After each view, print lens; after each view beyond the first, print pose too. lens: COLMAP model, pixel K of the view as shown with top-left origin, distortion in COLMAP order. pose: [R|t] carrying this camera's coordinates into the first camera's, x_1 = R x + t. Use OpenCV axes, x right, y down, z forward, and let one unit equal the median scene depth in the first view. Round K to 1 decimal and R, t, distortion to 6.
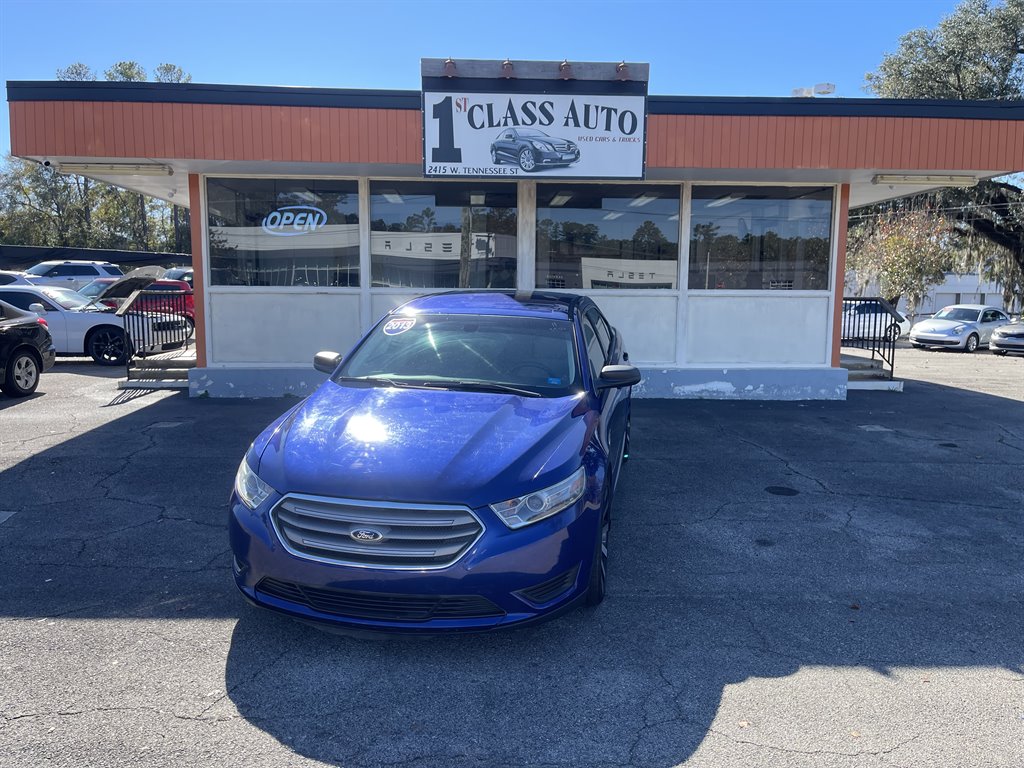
lens RADIAL K [[754.3, 0, 508.6], [0, 754.3, 386.0], [0, 0, 1]] dist [0.060294, -0.082099]
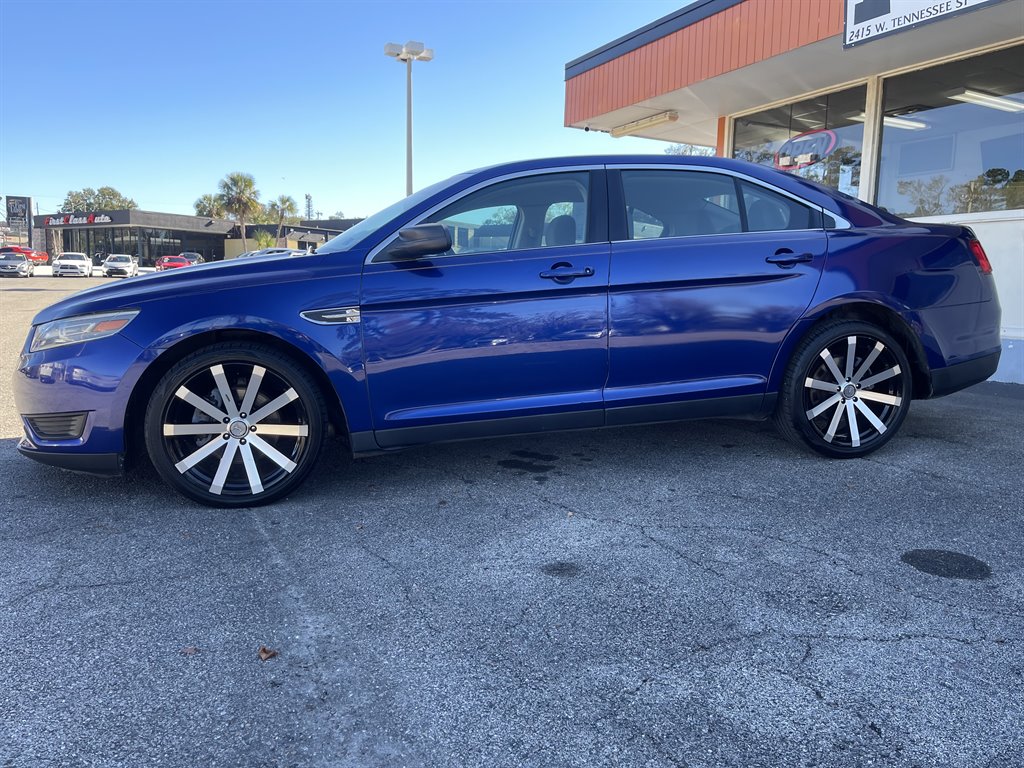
lens RADIAL K [[756.7, 0, 512.0], [0, 756.7, 384.0], [0, 0, 1]] dist [0.061972, -0.086574]
pose [[0.427571, 0.119206, -0.896088, 0.444545], [-0.138707, 0.988180, 0.065272, 0.034290], [0.893277, 0.096385, 0.439052, 0.434244]]
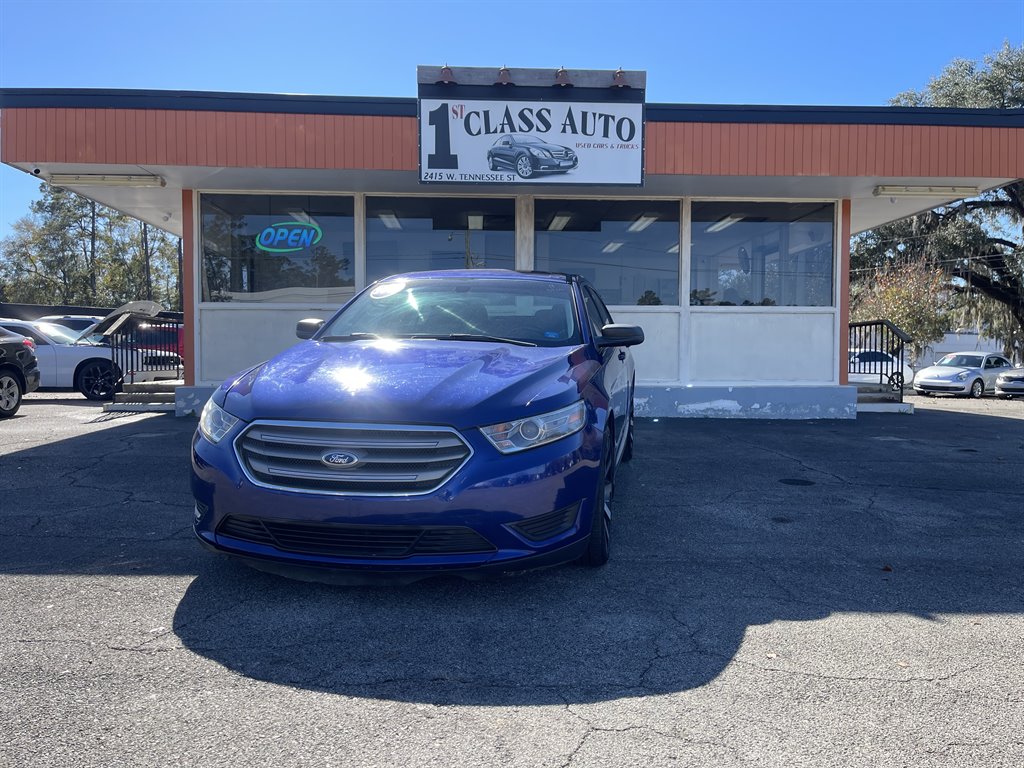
lens RADIAL K [[756.7, 0, 512.0], [0, 756.7, 384.0], [0, 0, 1]] dist [0.061972, -0.086574]
pose [[0.999991, -0.003221, 0.002781, 0.004658], [0.003451, 0.996207, -0.086951, 0.070486], [-0.002490, 0.086960, 0.996209, 0.038828]]
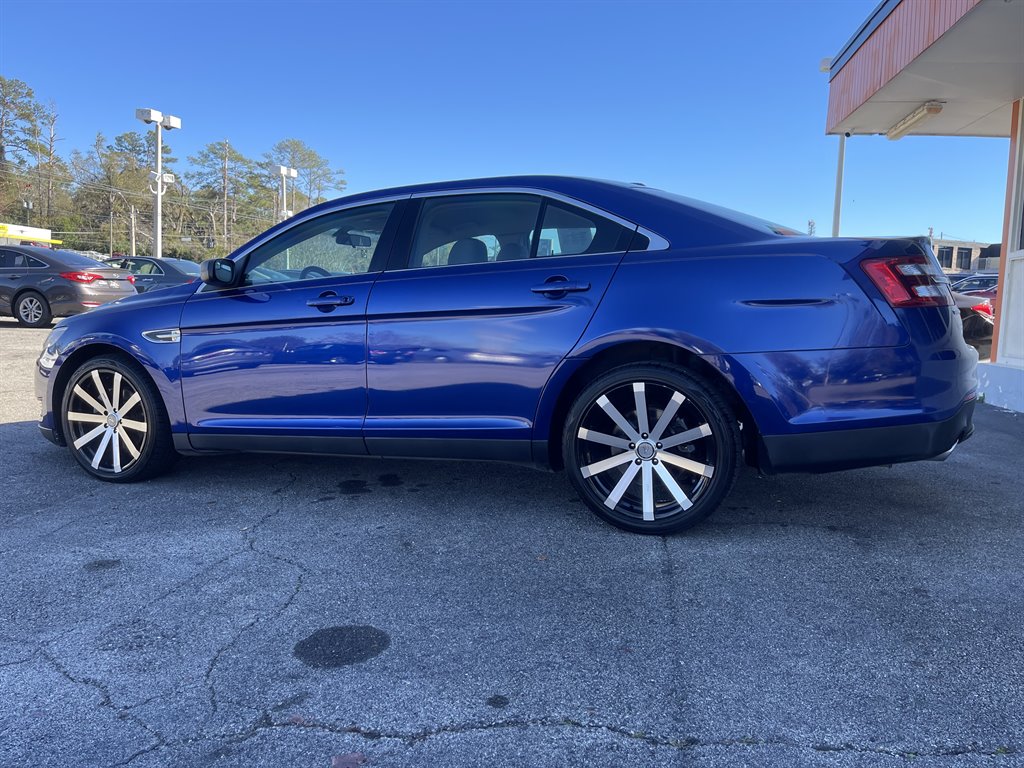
lens RADIAL K [[756.7, 0, 512.0], [0, 756.7, 384.0], [0, 0, 1]] dist [0.061972, -0.086574]
pose [[-0.162280, 0.095974, -0.982066, 0.487407], [-0.162033, 0.979157, 0.122464, -0.024450], [0.973350, 0.179000, -0.143347, 0.794579]]
